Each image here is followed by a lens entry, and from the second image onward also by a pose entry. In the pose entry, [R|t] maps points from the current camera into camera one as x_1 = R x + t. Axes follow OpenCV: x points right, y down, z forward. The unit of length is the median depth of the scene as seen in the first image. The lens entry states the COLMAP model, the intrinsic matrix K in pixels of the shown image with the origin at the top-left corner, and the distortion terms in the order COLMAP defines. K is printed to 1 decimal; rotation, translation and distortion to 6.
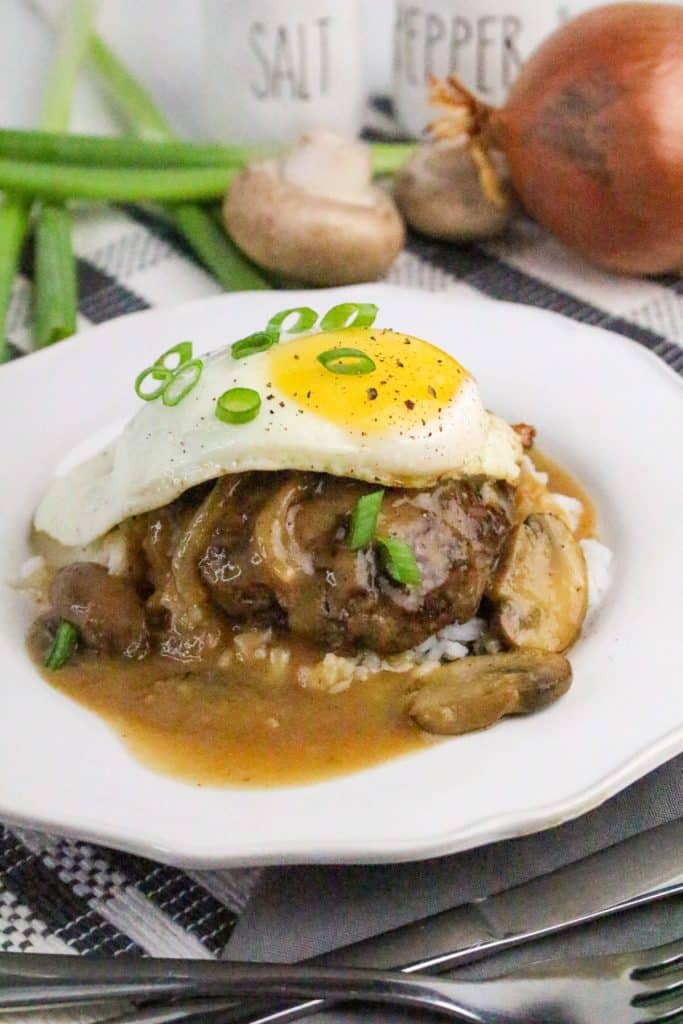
lens RADIAL K [[1945.0, 0, 341.5], [0, 1945.0, 512.0], [0, 0, 1]] dist [-0.157980, -0.103278]
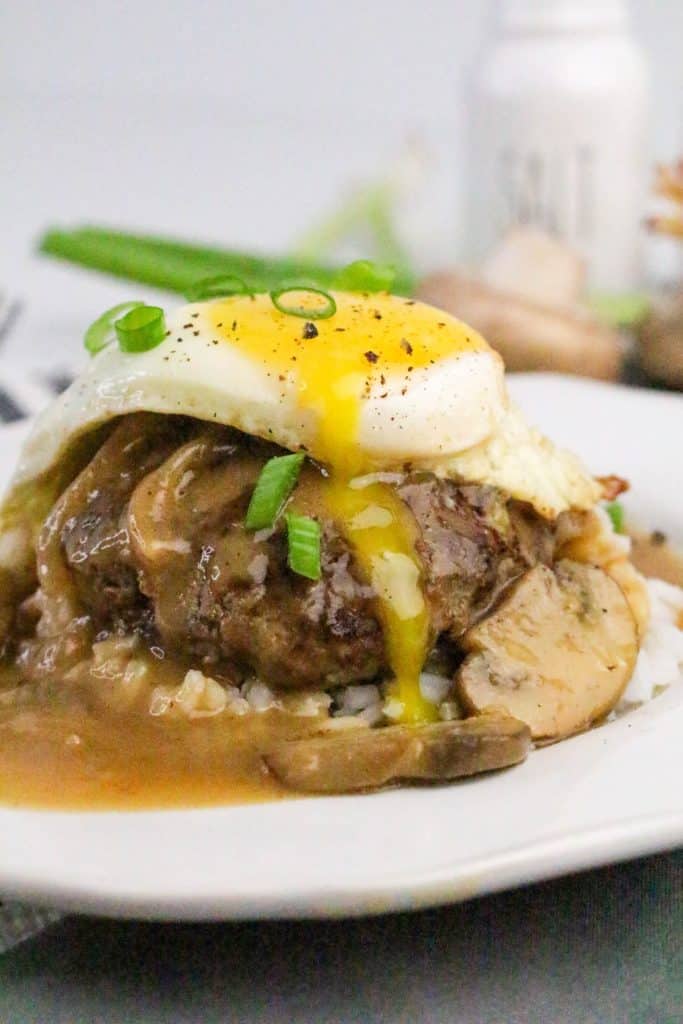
lens RADIAL K [[1945.0, 0, 341.5], [0, 1945.0, 512.0], [0, 0, 1]] dist [-0.157980, -0.103278]
pose [[0.942371, 0.092115, -0.321638, 0.260577], [-0.169332, 0.960446, -0.221065, 0.162154], [0.288553, 0.262789, 0.920695, 0.350998]]
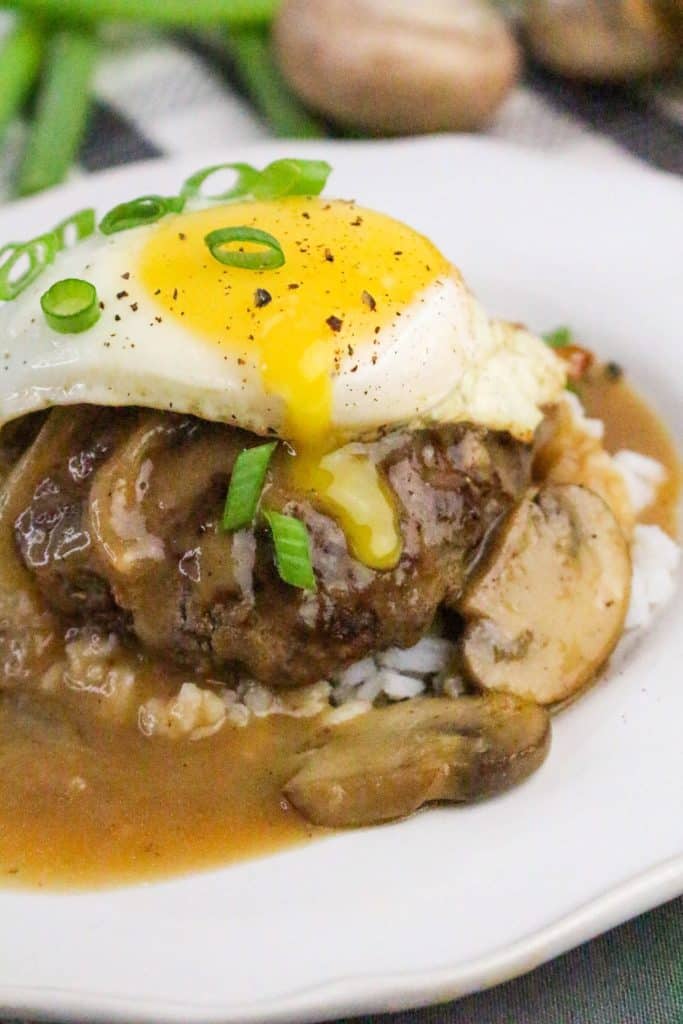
lens RADIAL K [[2070.3, 0, 341.5], [0, 2070.3, 512.0], [0, 0, 1]] dist [-0.068214, 0.010932]
pose [[0.978266, 0.059948, -0.198497, 0.180137], [-0.049770, 0.997196, 0.055878, -0.027135], [0.201291, -0.044784, 0.978507, 0.316224]]
